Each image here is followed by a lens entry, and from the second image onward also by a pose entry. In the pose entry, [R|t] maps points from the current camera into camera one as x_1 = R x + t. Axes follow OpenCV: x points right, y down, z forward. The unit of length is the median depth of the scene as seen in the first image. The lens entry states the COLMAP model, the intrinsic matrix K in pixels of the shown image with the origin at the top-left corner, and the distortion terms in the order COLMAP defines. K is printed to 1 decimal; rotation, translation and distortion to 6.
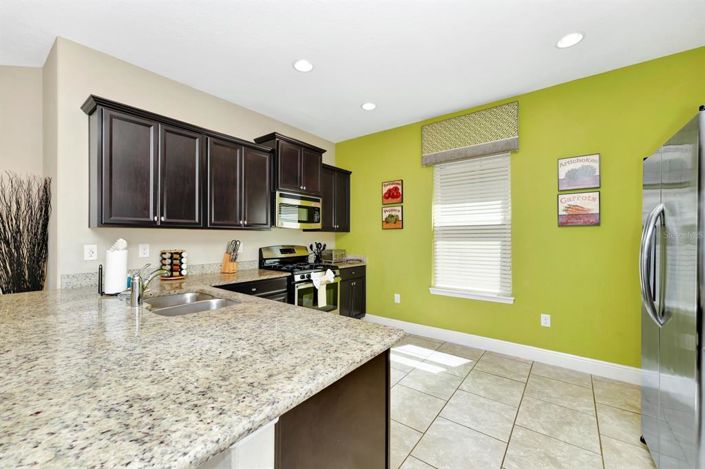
lens RADIAL K [[289.1, 0, 351.4], [0, 289.1, 238.3], [0, 0, 1]] dist [0.001313, 0.000108]
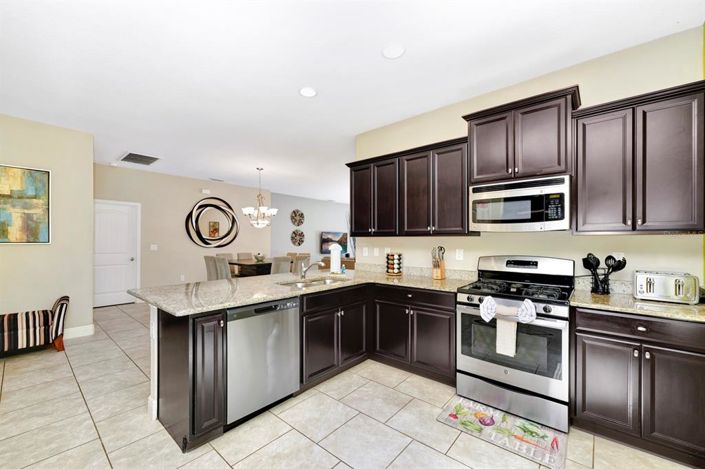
lens RADIAL K [[289.1, 0, 351.4], [0, 289.1, 238.3], [0, 0, 1]] dist [0.001313, 0.000108]
pose [[-0.068789, -0.013425, -0.997541, 0.585606], [-0.012626, 0.999841, -0.012585, -0.004698], [0.997551, 0.011729, -0.068947, 0.752790]]
